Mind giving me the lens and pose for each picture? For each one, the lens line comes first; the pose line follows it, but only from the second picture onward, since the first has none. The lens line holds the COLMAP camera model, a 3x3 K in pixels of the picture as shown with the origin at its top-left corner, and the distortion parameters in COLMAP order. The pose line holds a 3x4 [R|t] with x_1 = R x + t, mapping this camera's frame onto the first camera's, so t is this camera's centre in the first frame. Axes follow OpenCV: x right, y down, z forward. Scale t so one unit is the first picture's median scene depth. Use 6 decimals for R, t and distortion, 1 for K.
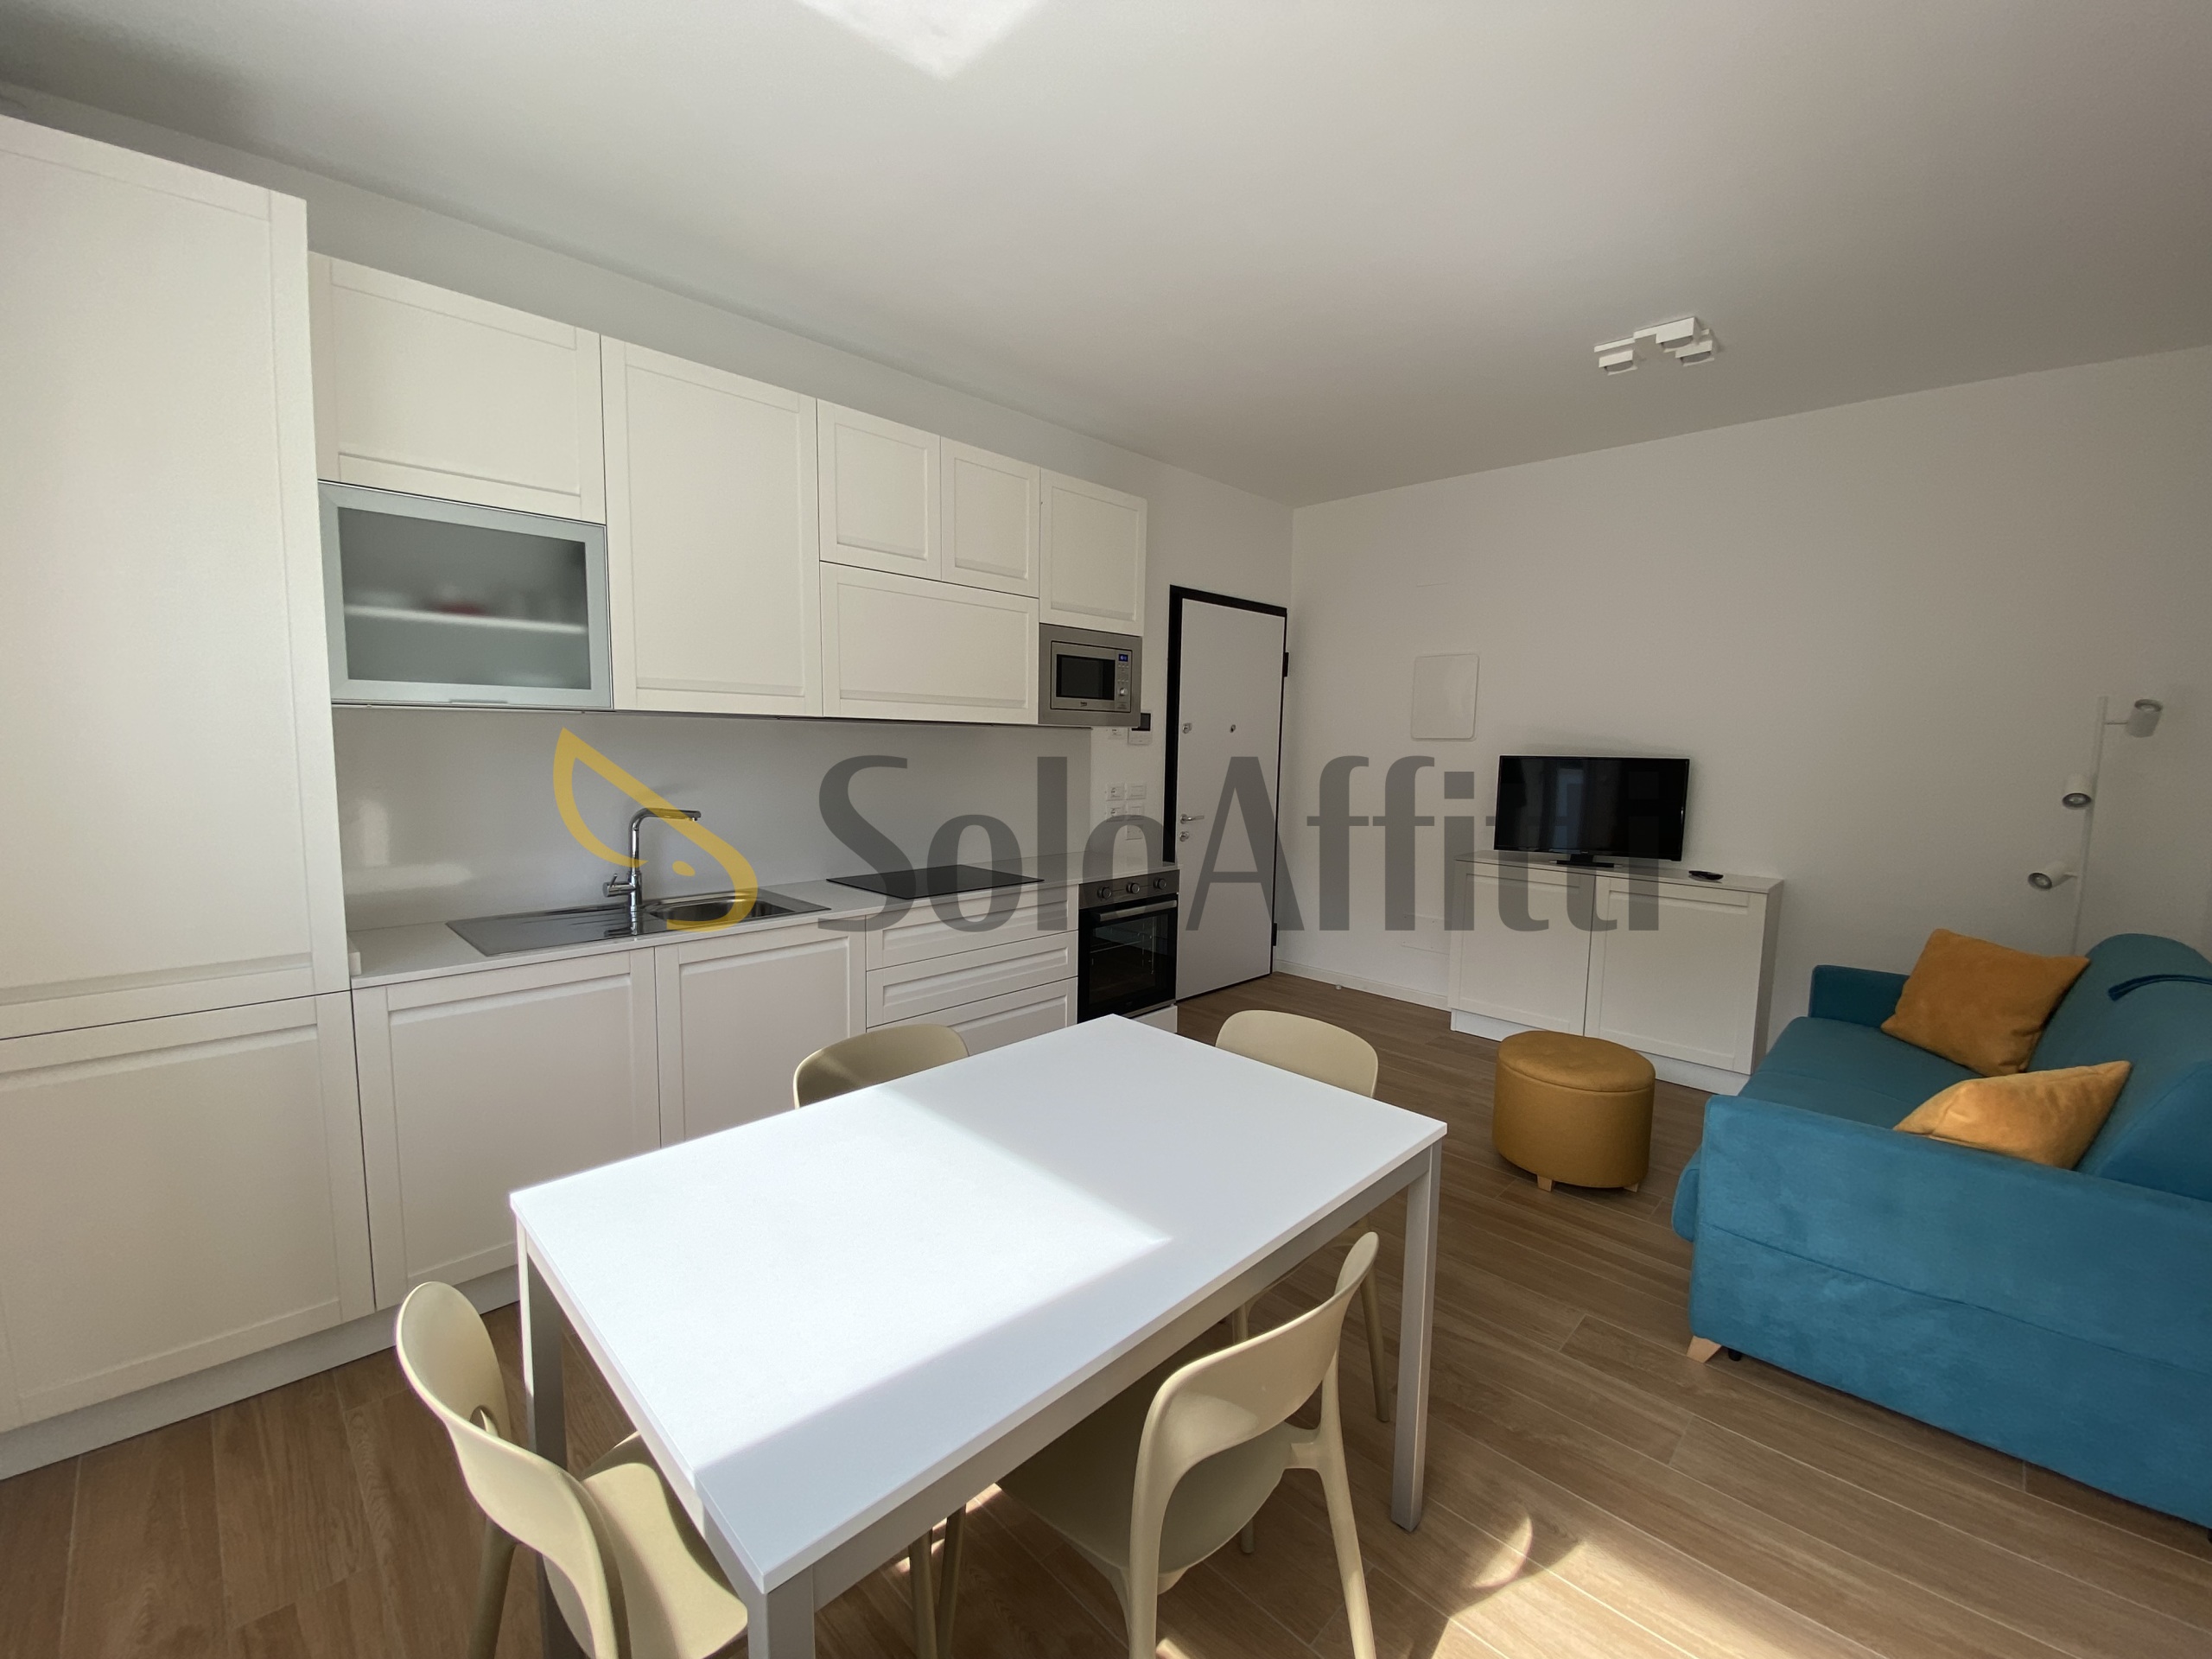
lens RADIAL K [[889.1, 0, 1100.6], [0, 889.1, 832.1], [0, 0, 1]] dist [0.031230, -0.023698]
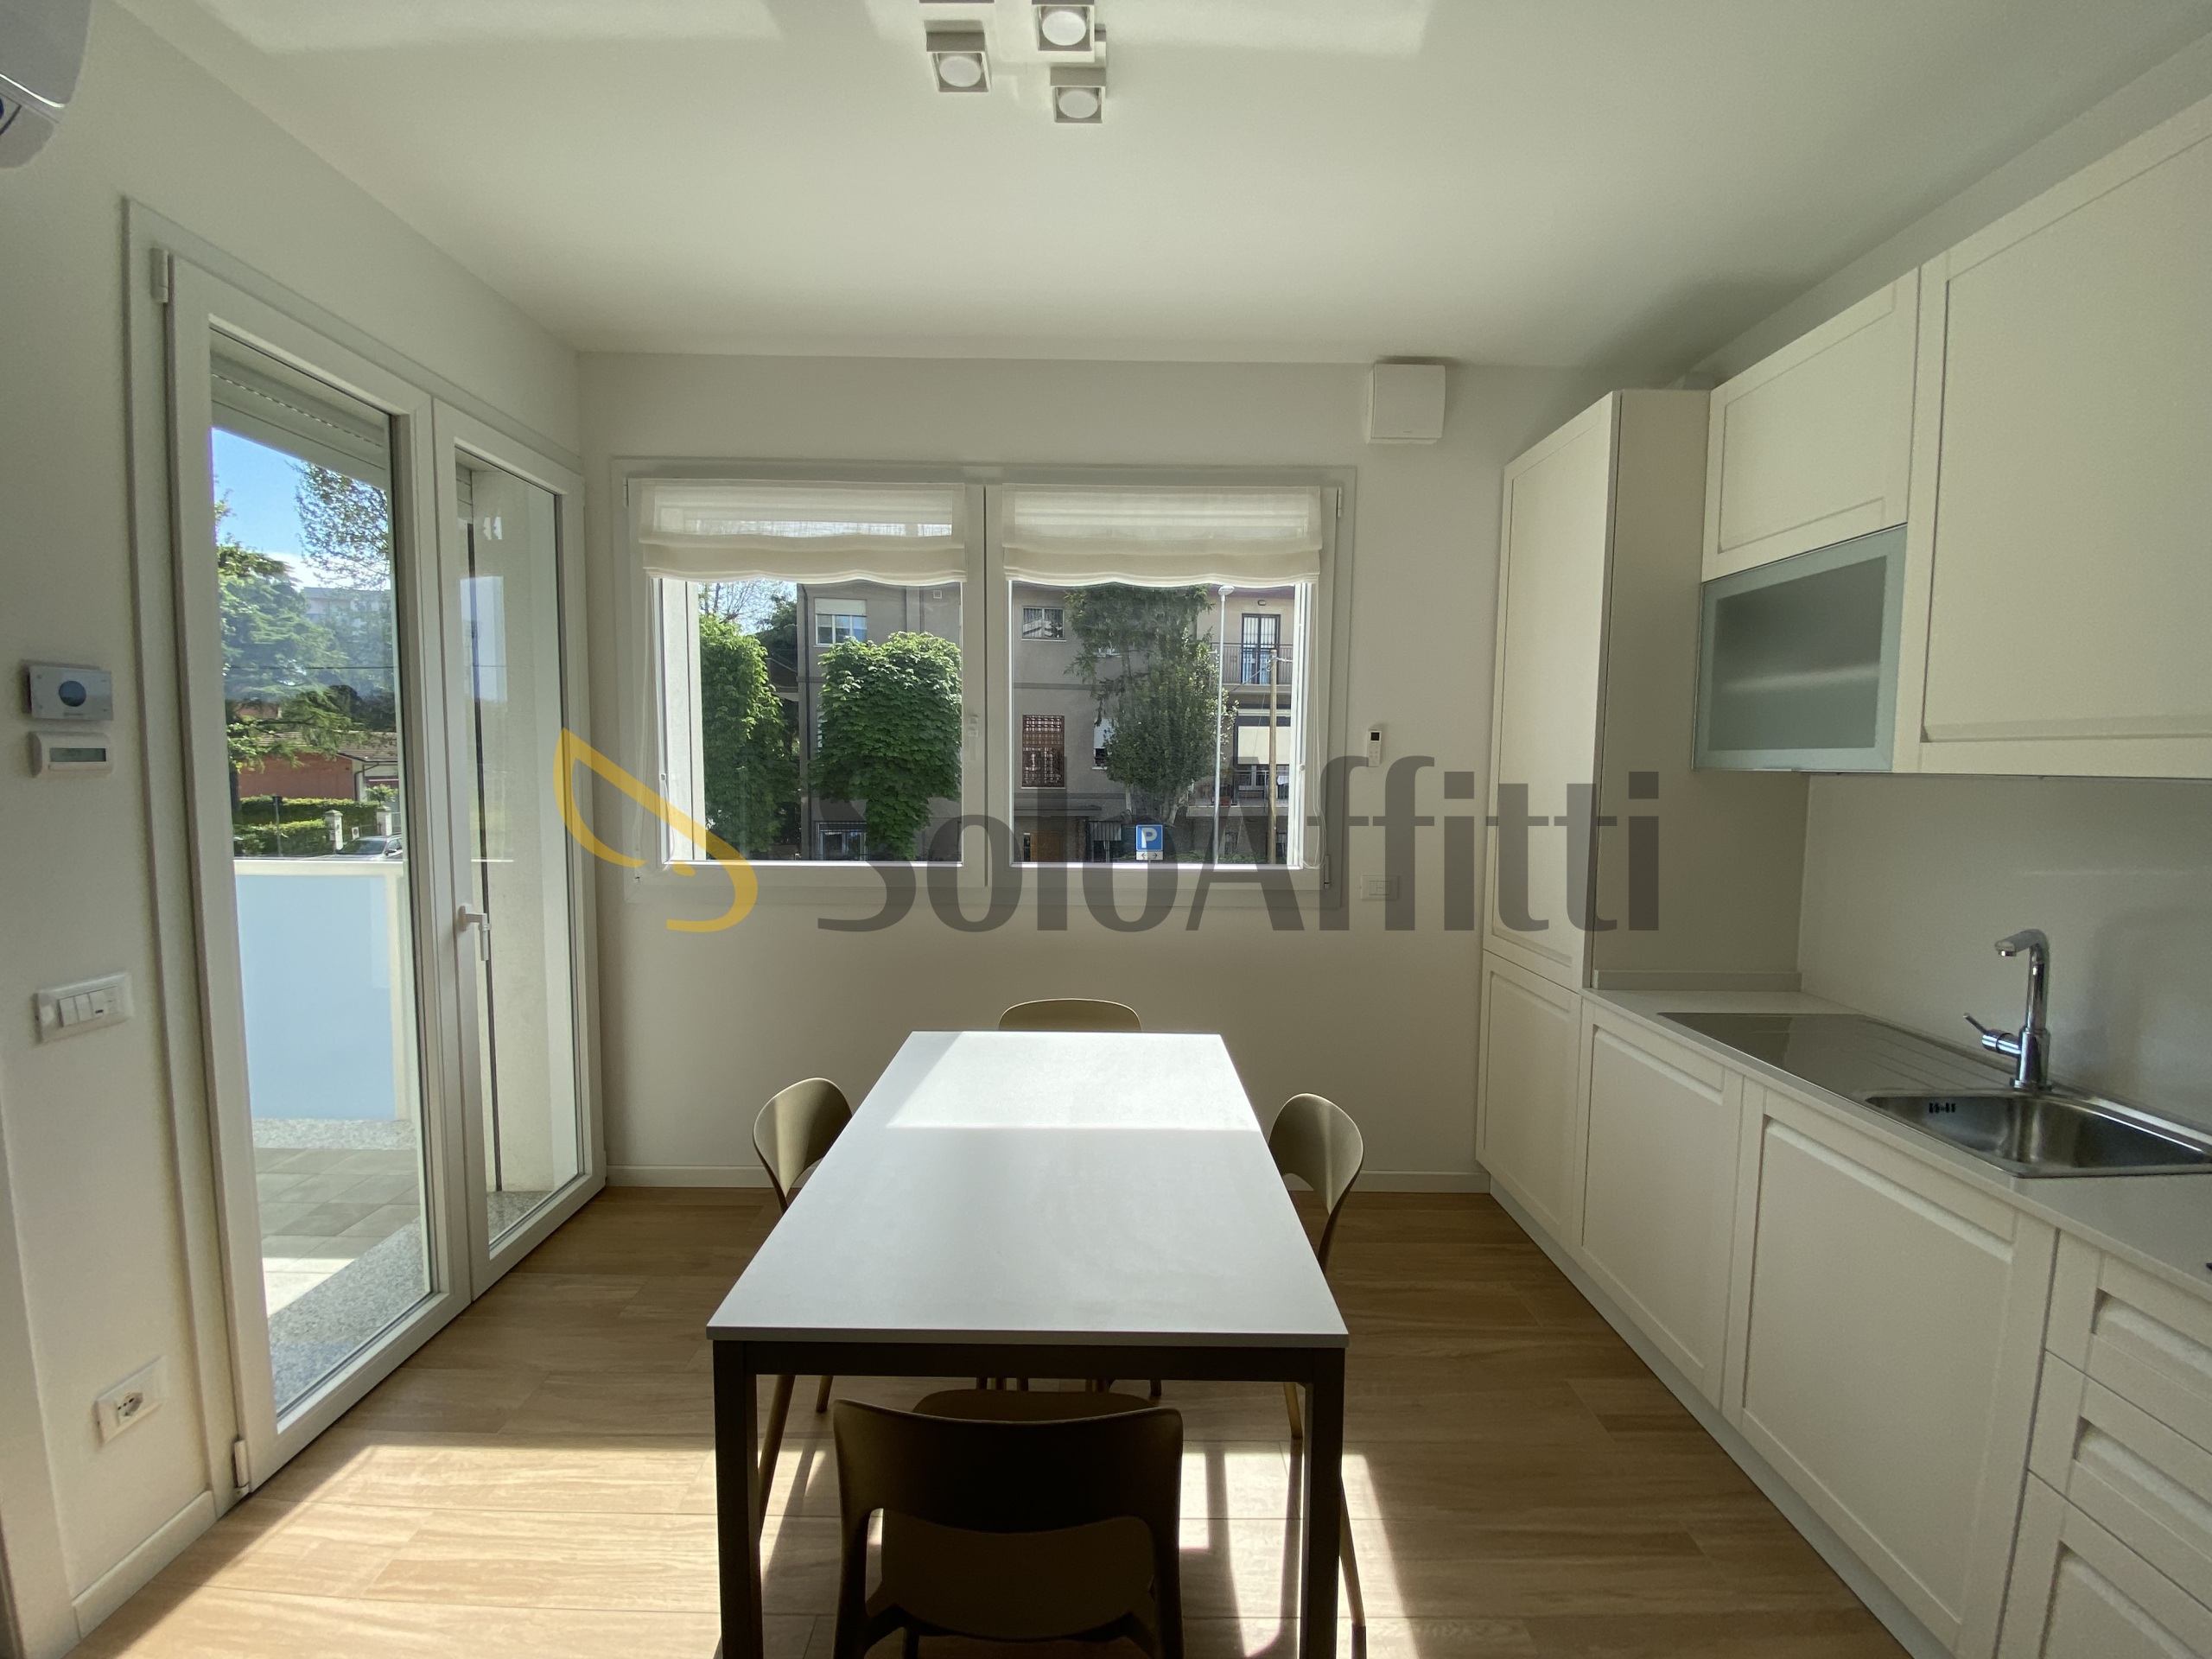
lens RADIAL K [[889.1, 0, 1100.6], [0, 889.1, 832.1], [0, 0, 1]] dist [0.031230, -0.023698]
pose [[-0.711474, 0.028060, -0.702152, 0.327180], [-0.098839, 0.985273, 0.139525, -0.098995], [0.695727, 0.168669, -0.698223, 0.830110]]
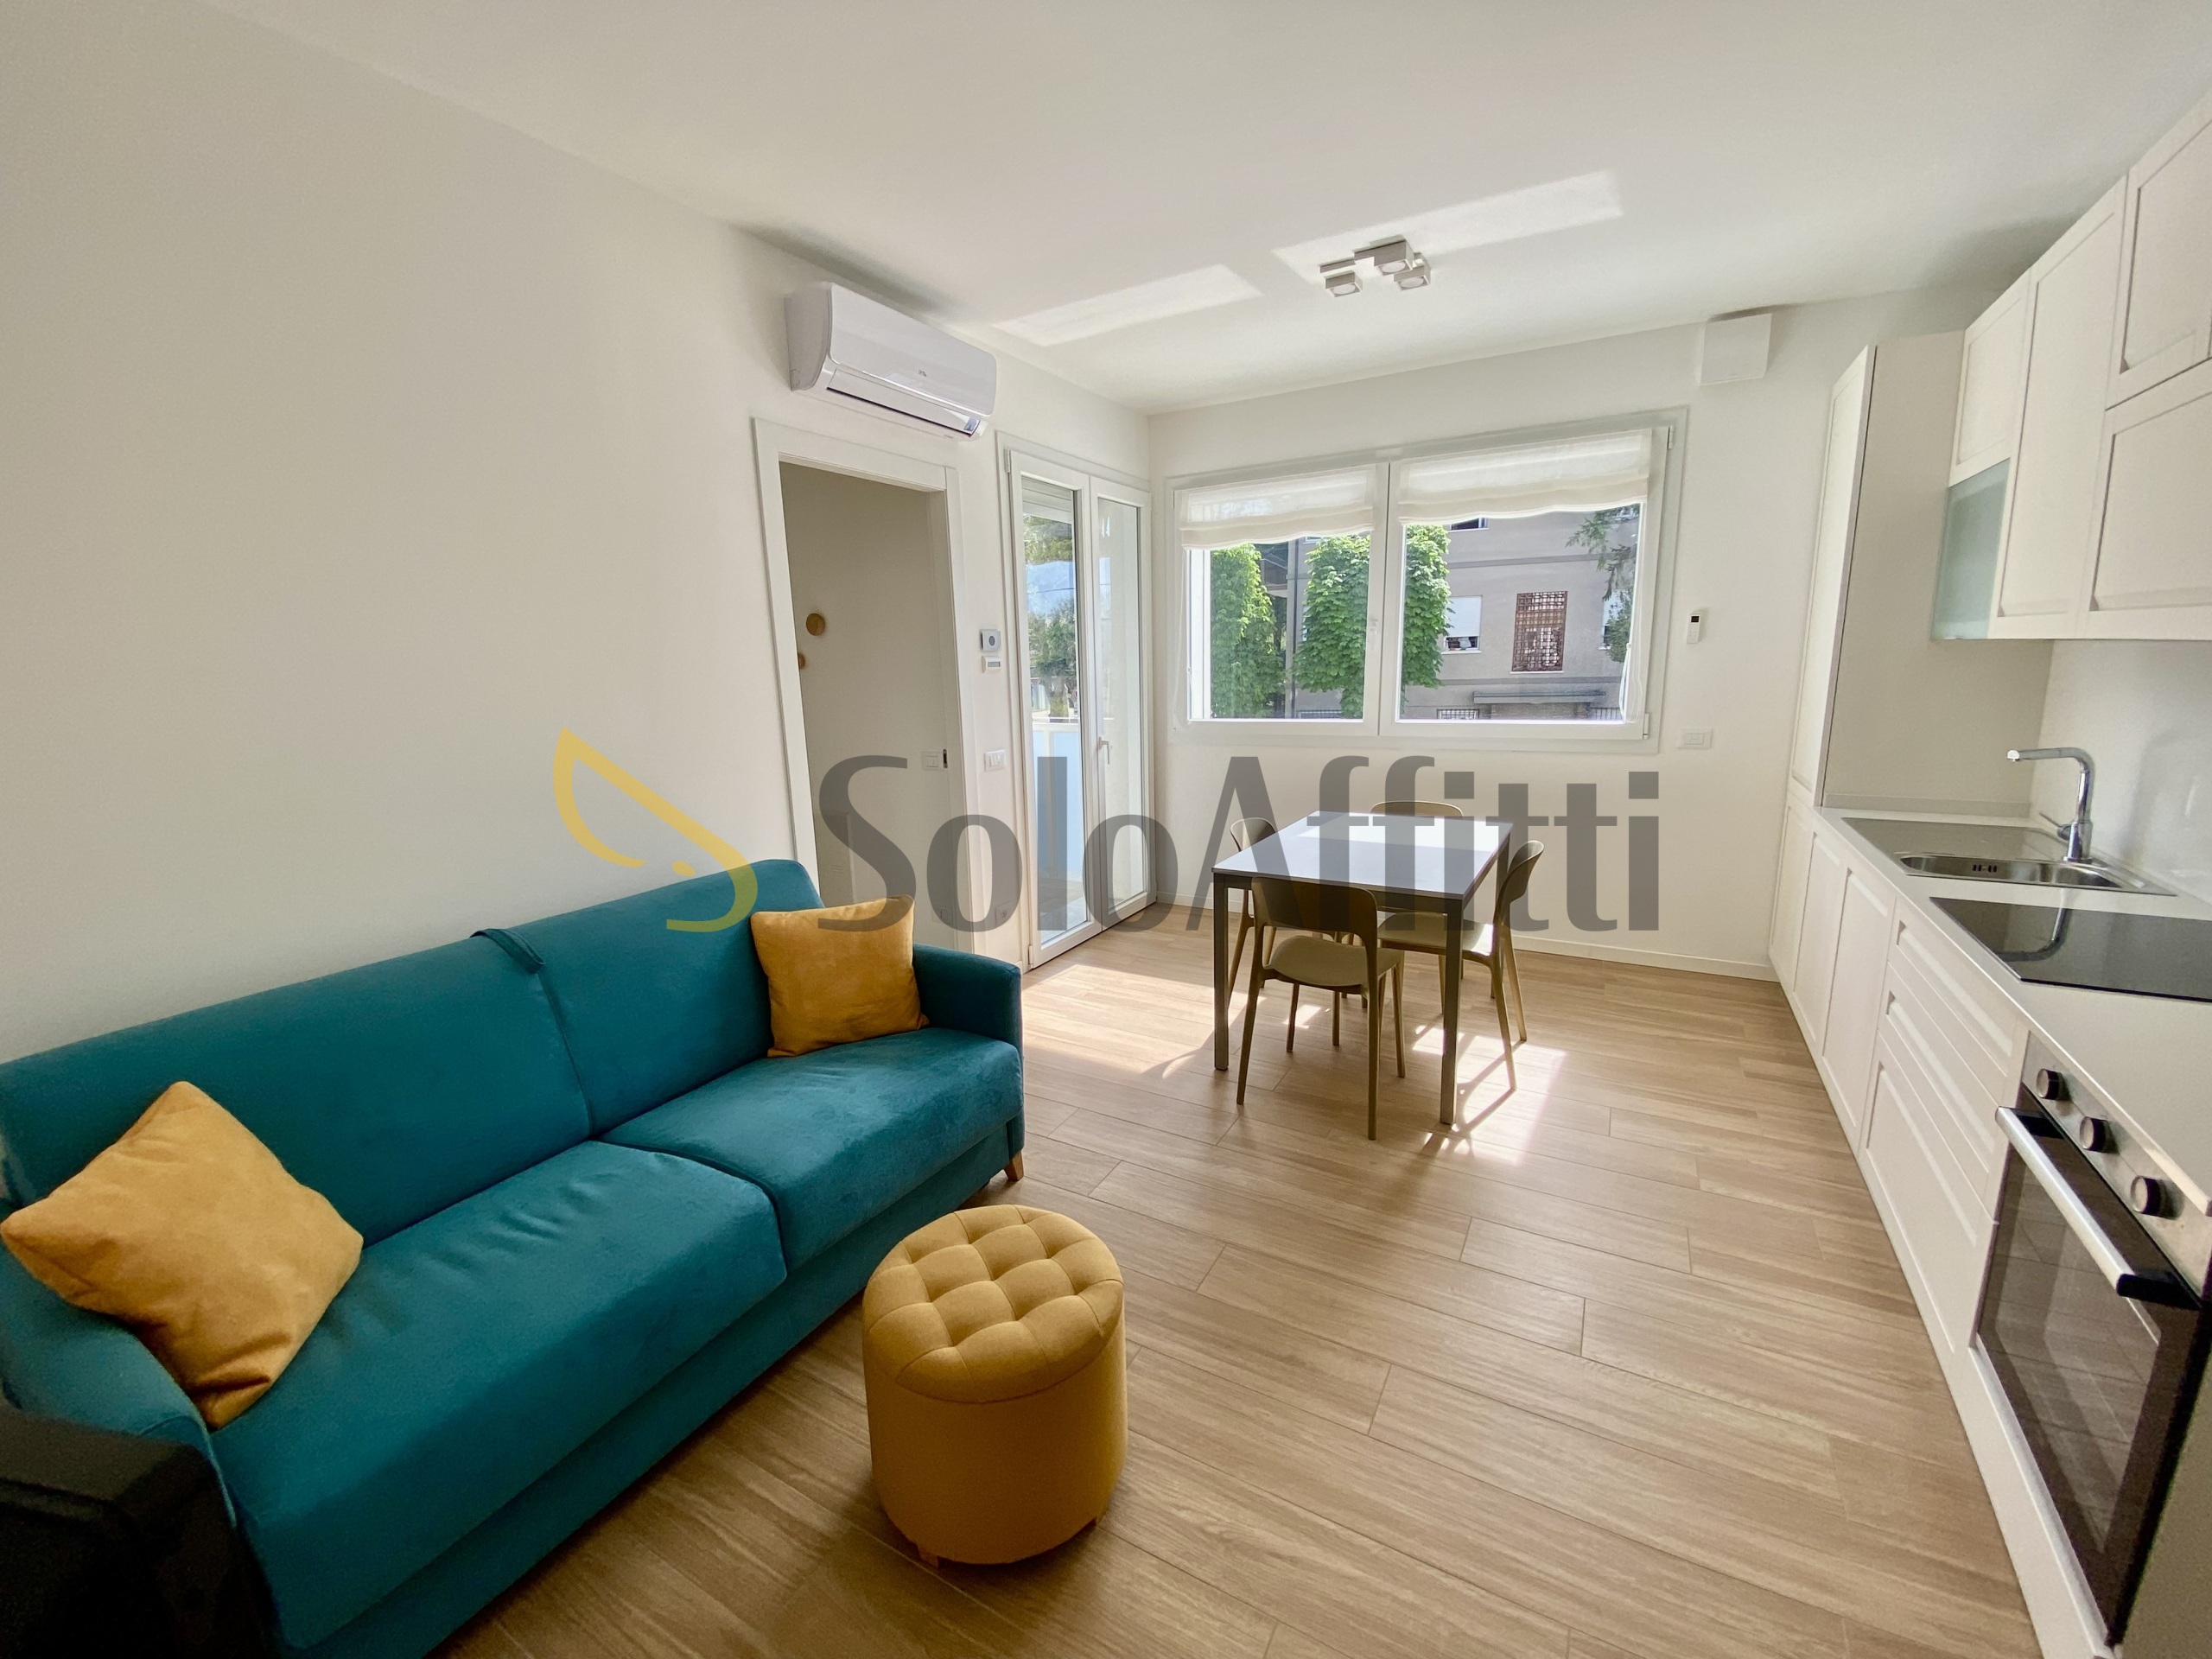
lens RADIAL K [[889.1, 0, 1100.6], [0, 889.1, 832.1], [0, 0, 1]] dist [0.031230, -0.023698]
pose [[-0.969612, 0.054728, -0.238446, 0.543030], [-0.017127, 0.957081, 0.289314, -0.157921], [0.244046, 0.284607, -0.927060, 1.368754]]
